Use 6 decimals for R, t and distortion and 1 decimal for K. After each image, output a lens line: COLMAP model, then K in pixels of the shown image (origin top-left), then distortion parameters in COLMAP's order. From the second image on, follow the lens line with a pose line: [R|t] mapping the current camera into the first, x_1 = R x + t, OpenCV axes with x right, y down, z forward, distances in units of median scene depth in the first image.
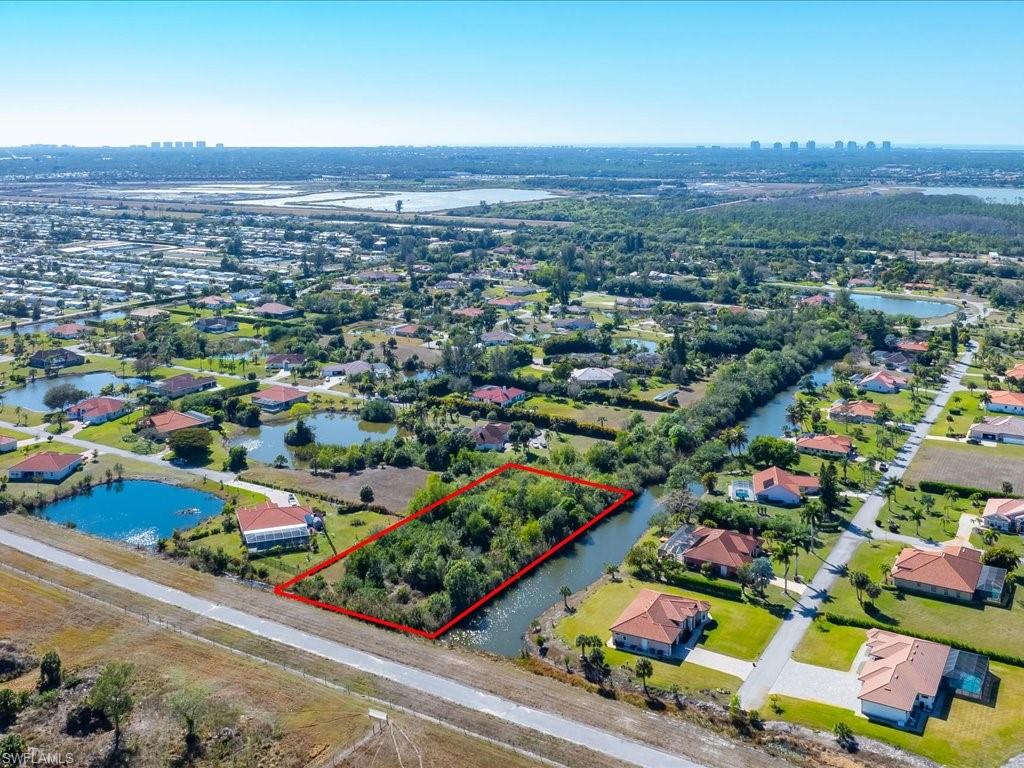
lens RADIAL K [[1007.4, 0, 510.0], [0, 1007.4, 329.3], [0, 0, 1]] dist [-0.004021, -0.032170]
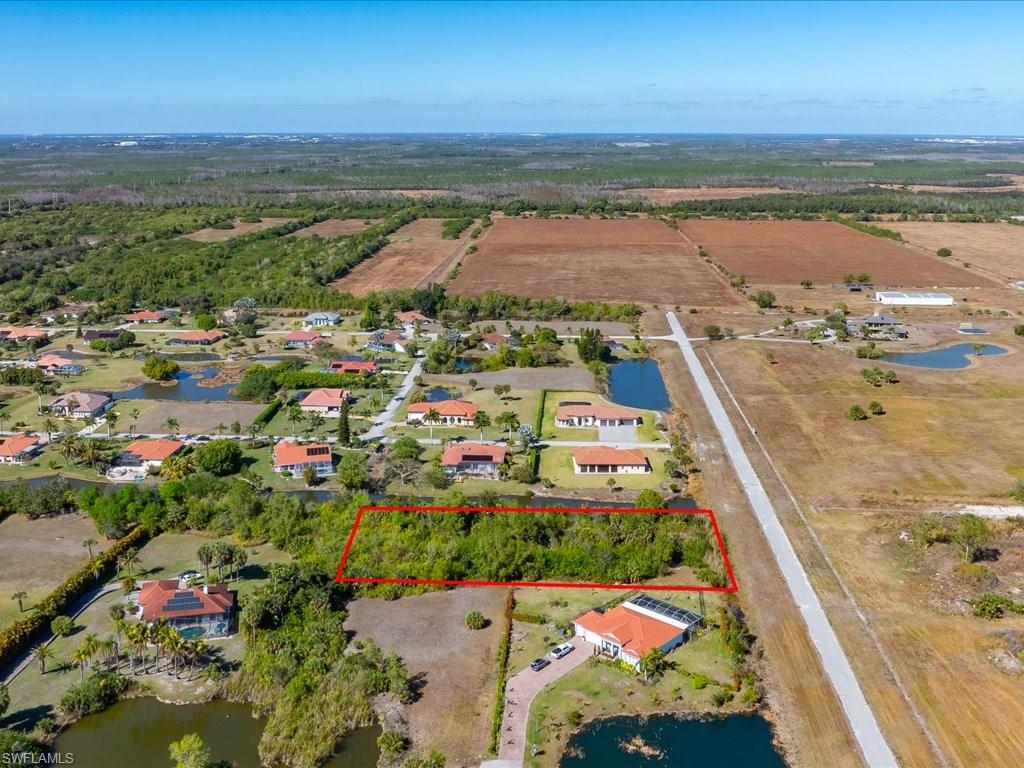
lens RADIAL K [[1005.4, 0, 509.6], [0, 1005.4, 381.1], [0, 0, 1]] dist [-0.010649, -0.016931]
pose [[-0.459238, -0.217571, 0.861257, -0.693979], [0.165223, 0.931703, 0.323467, -0.214410], [-0.872813, 0.290848, -0.391925, 1.133724]]
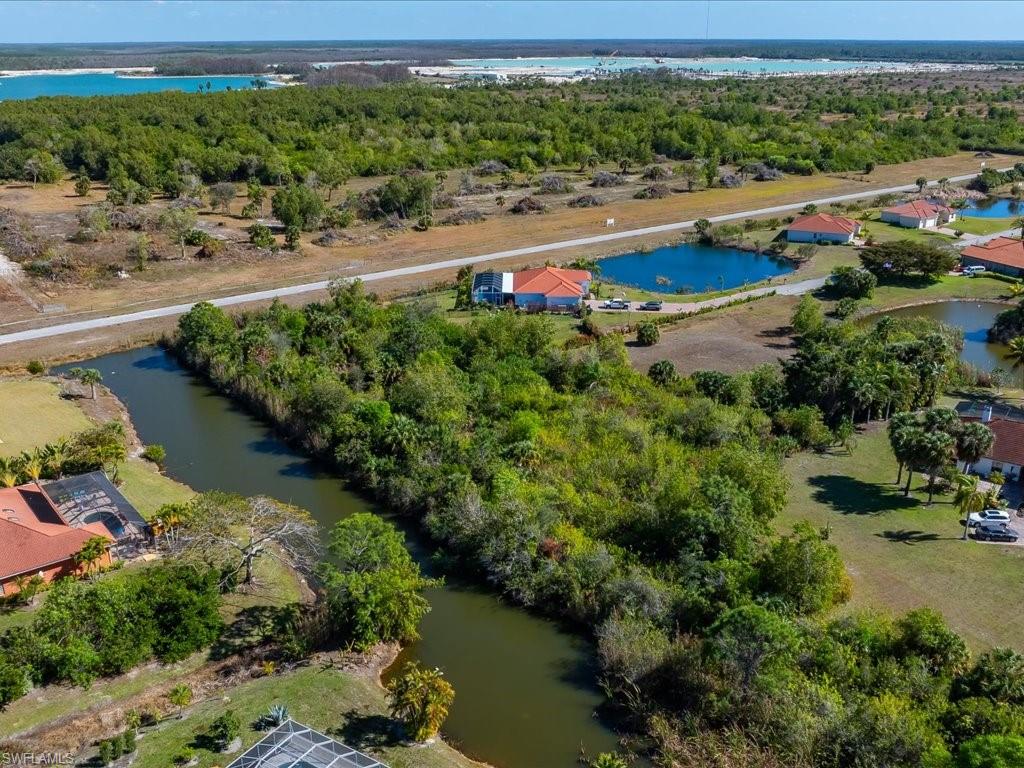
lens RADIAL K [[923.2, 0, 512.9], [0, 923.2, 470.2], [0, 0, 1]] dist [-0.003981, -0.030725]
pose [[-0.350588, 0.401035, -0.846321, 0.345915], [-0.173272, 0.860300, 0.479437, -0.013298], [0.920361, 0.314729, -0.232123, 1.007018]]
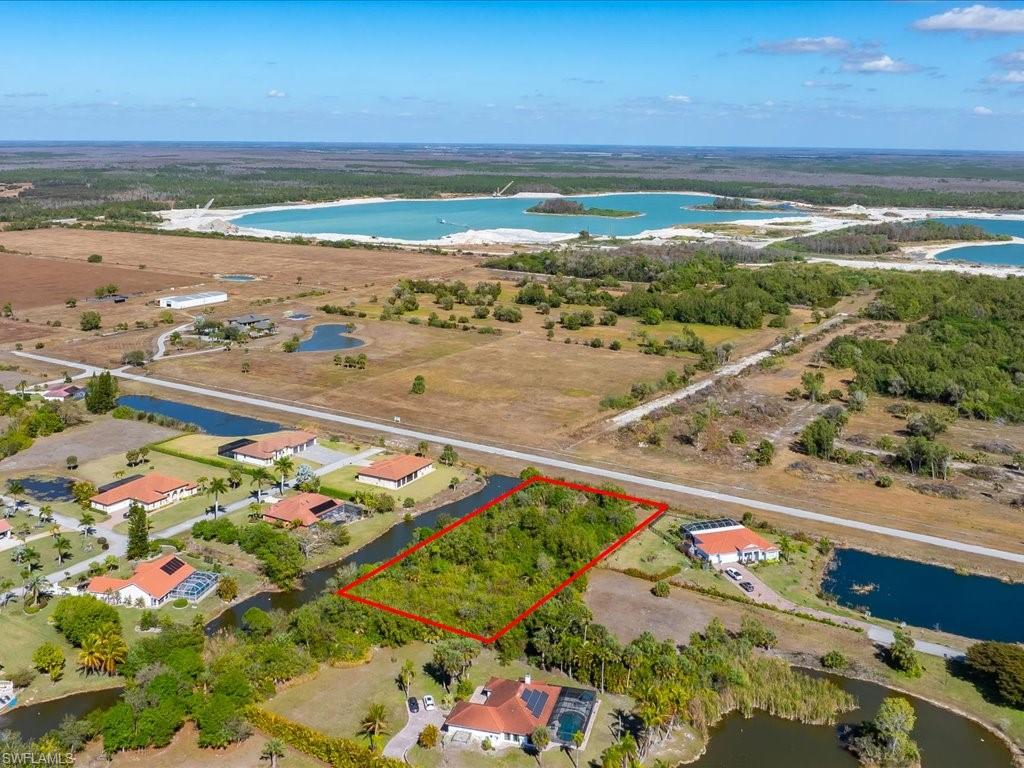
lens RADIAL K [[1005.4, 0, 509.6], [0, 1005.4, 381.1], [0, 0, 1]] dist [-0.010649, -0.016931]
pose [[-0.999763, -0.013281, 0.017236, -0.029859], [-0.004975, 0.910662, 0.413123, -0.304479], [-0.021182, 0.412939, -0.910512, 1.563237]]
